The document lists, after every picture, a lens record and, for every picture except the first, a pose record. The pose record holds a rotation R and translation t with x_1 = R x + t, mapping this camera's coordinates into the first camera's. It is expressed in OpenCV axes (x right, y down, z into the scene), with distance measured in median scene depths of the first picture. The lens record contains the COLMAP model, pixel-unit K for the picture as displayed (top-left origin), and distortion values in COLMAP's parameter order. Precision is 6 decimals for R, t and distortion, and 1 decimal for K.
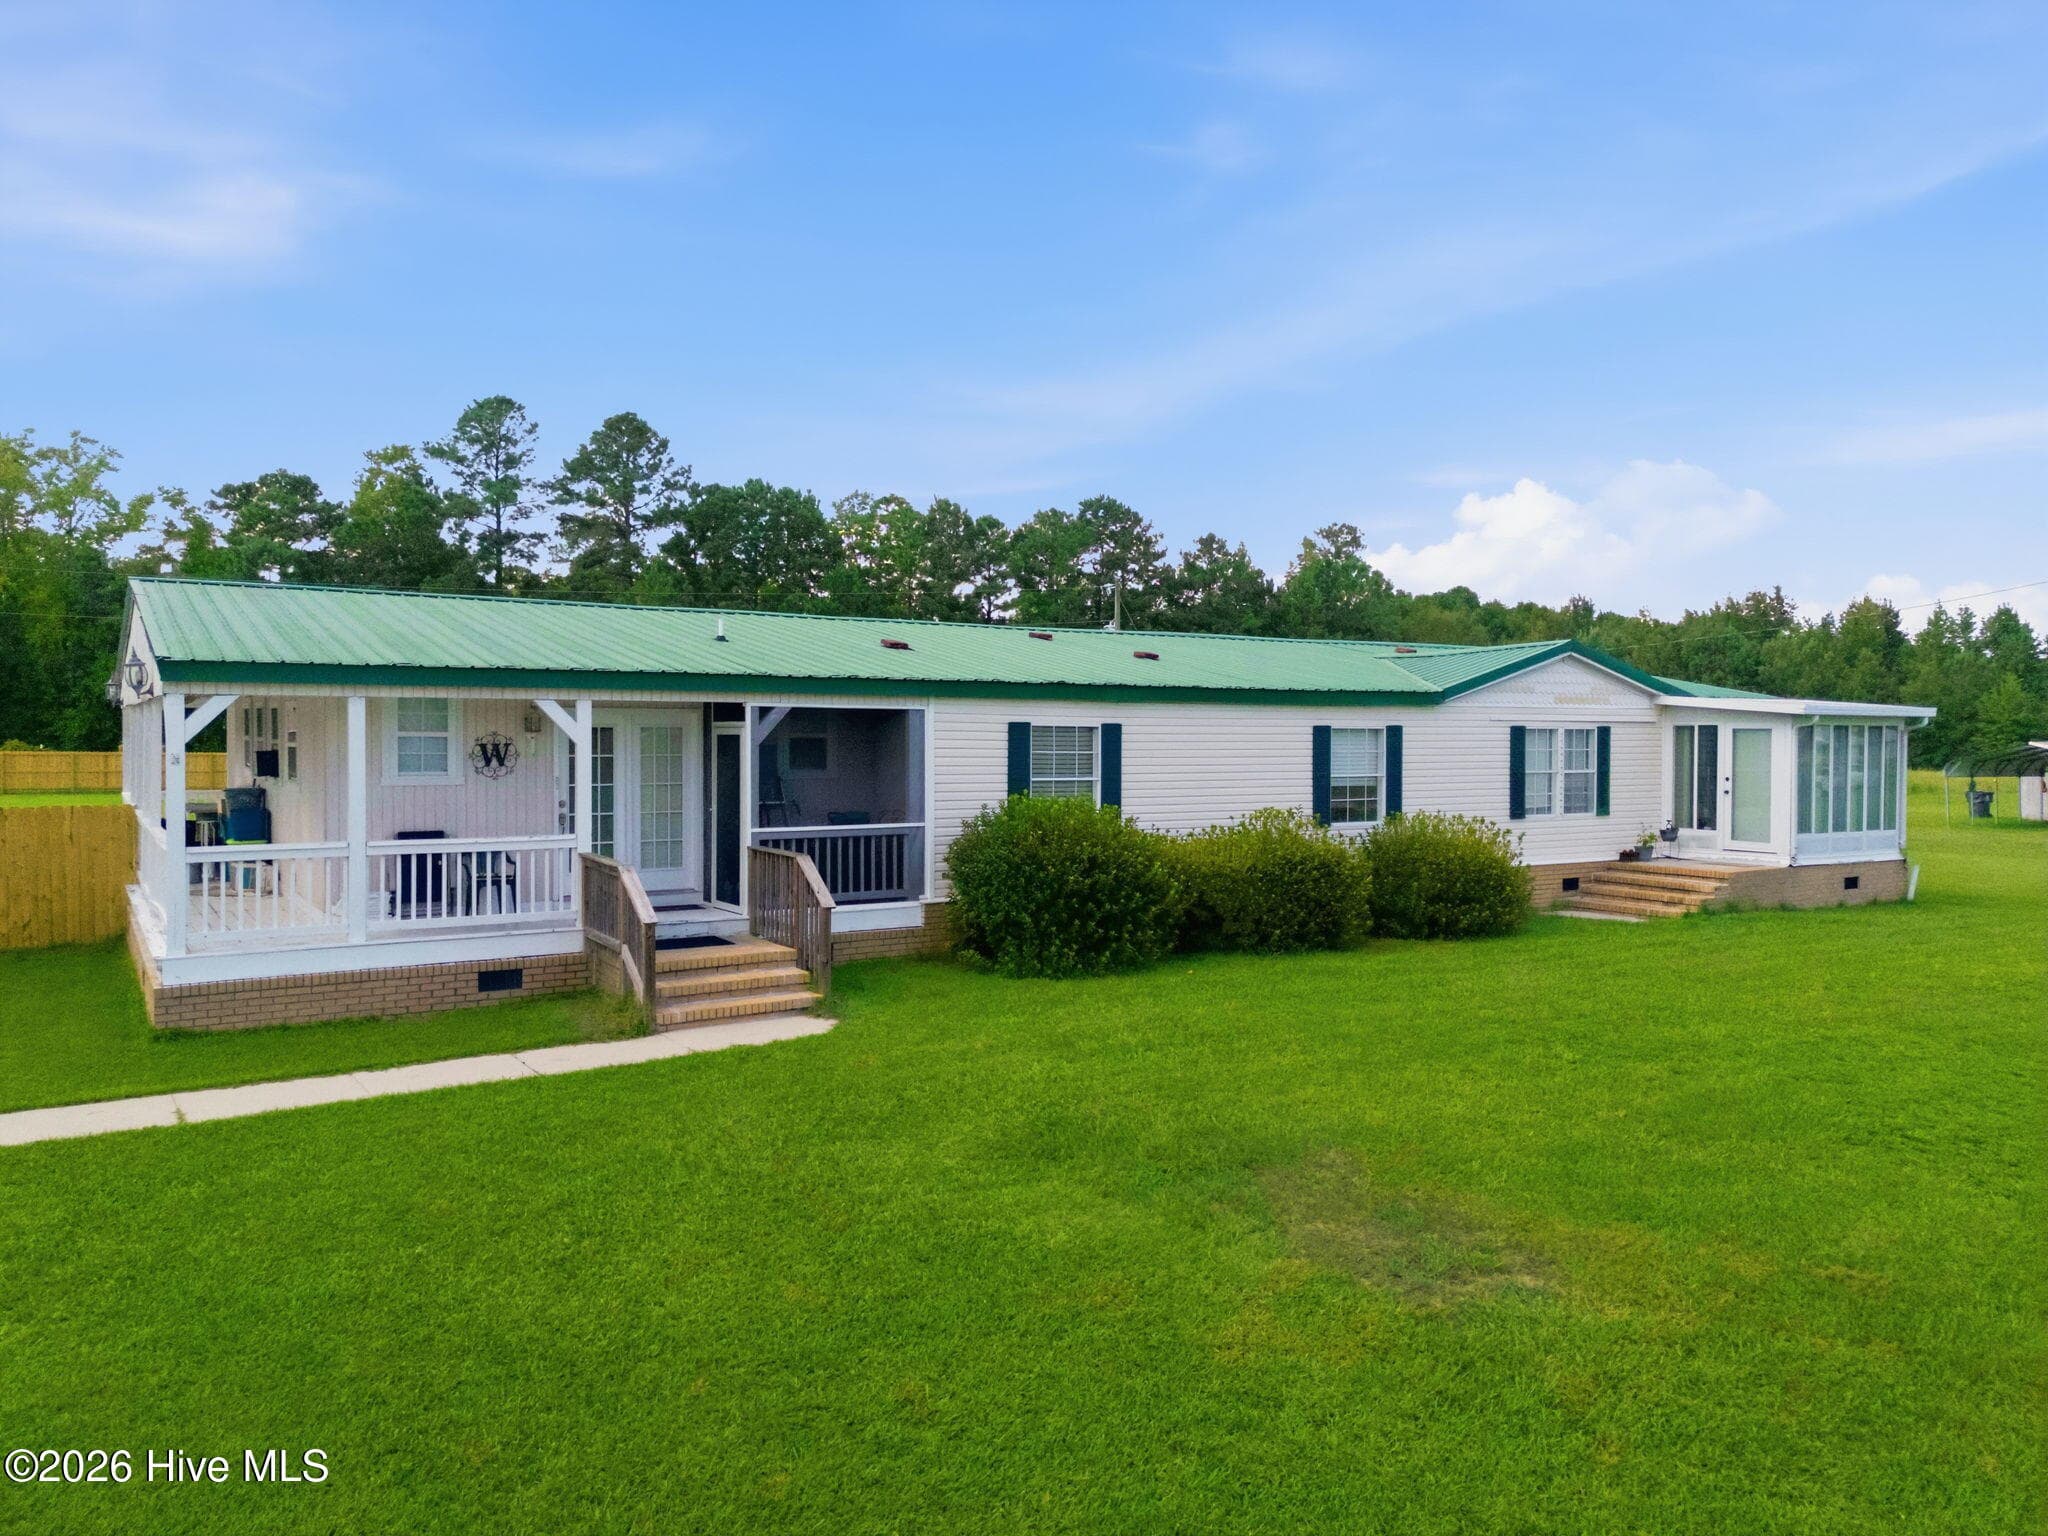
lens RADIAL K [[1501.5, 0, 1013.4], [0, 1501.5, 787.8], [0, 0, 1]] dist [0.077603, -0.070000]
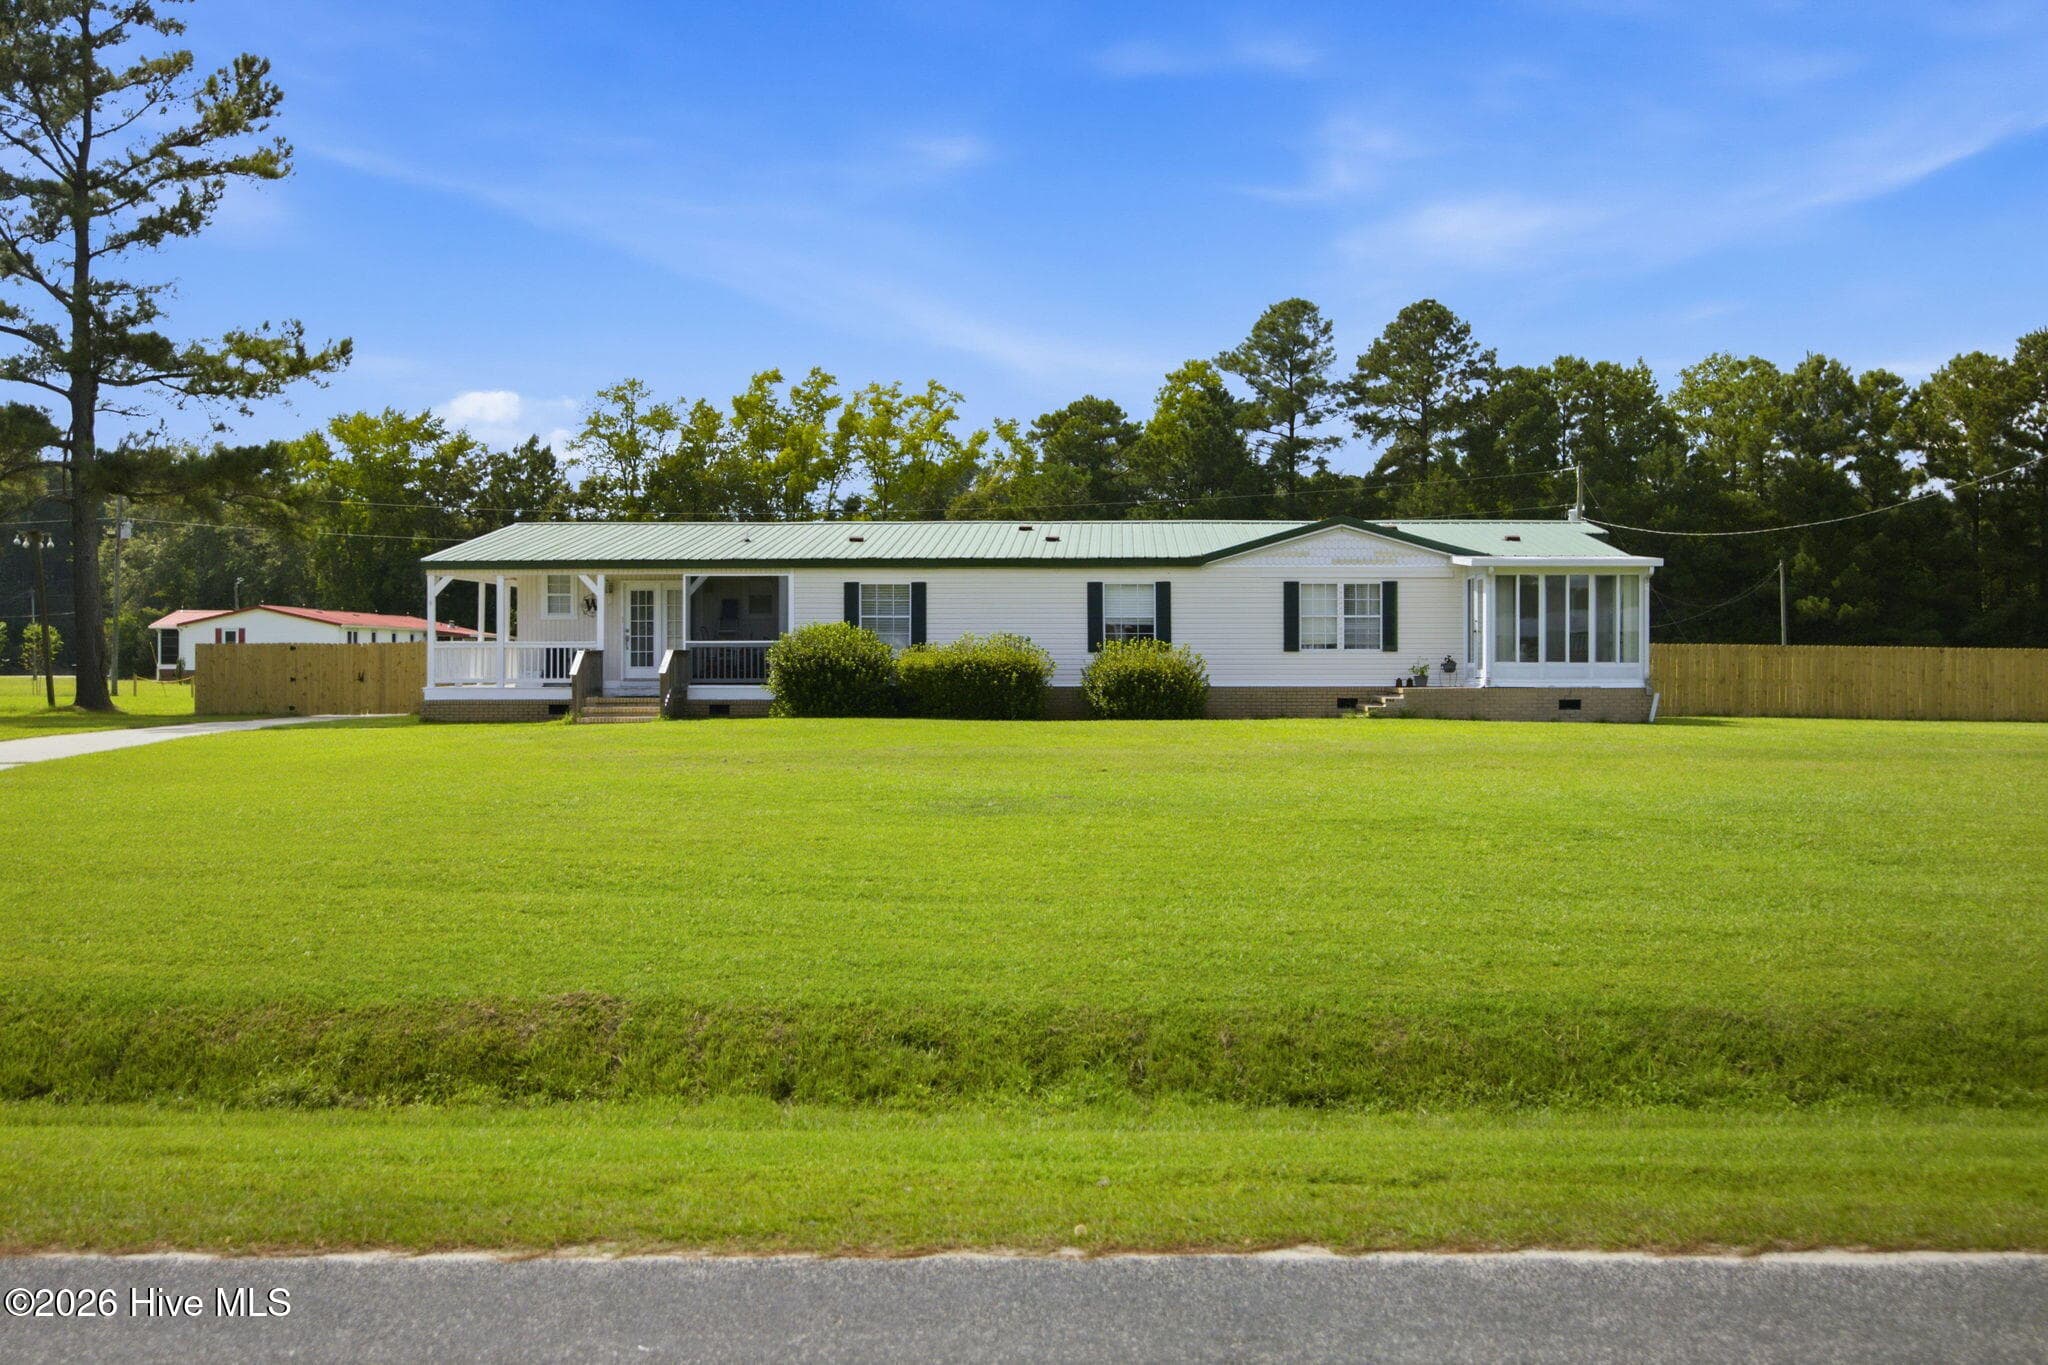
lens RADIAL K [[1953.1, 0, 982.4], [0, 1953.1, 685.7], [0, 0, 1]] dist [-0.030600, 0.000000]
pose [[0.813120, 0.001625, -0.582094, 1.102937], [-0.018683, 0.999554, -0.023309, 0.094964], [0.581796, 0.029828, 0.812787, -0.547132]]
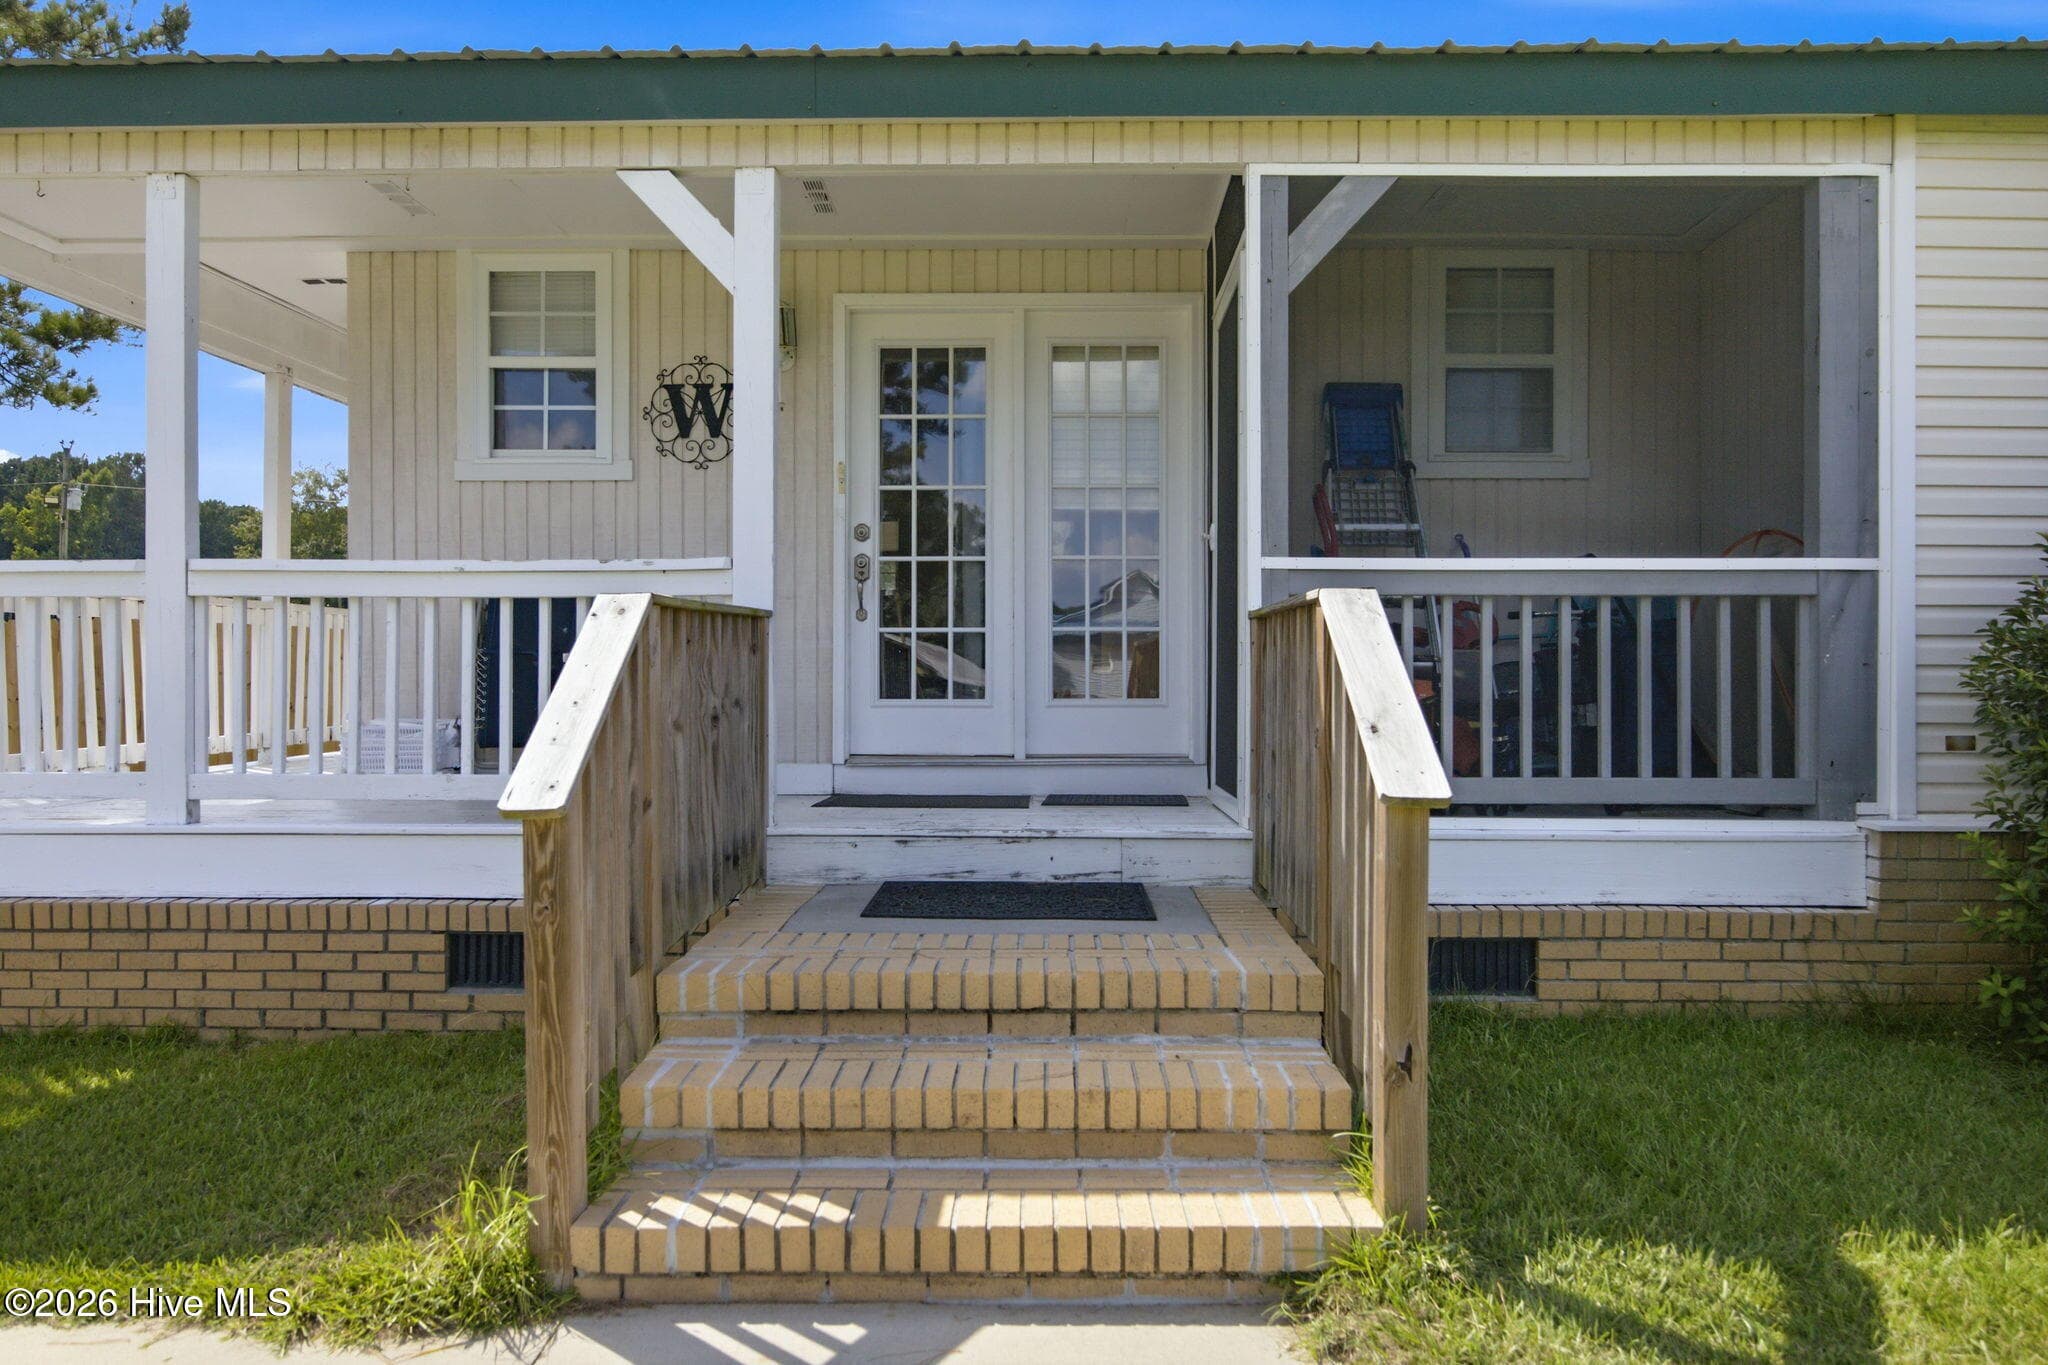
lens RADIAL K [[1298.6, 0, 1030.8], [0, 1298.6, 668.4], [0, 0, 1]] dist [-0.022115, 0.000952]
pose [[0.834201, 0.000145, -0.551460, -0.044523], [-0.018921, 0.999419, -0.028360, 0.042095], [0.551135, 0.034092, 0.833719, 0.528576]]
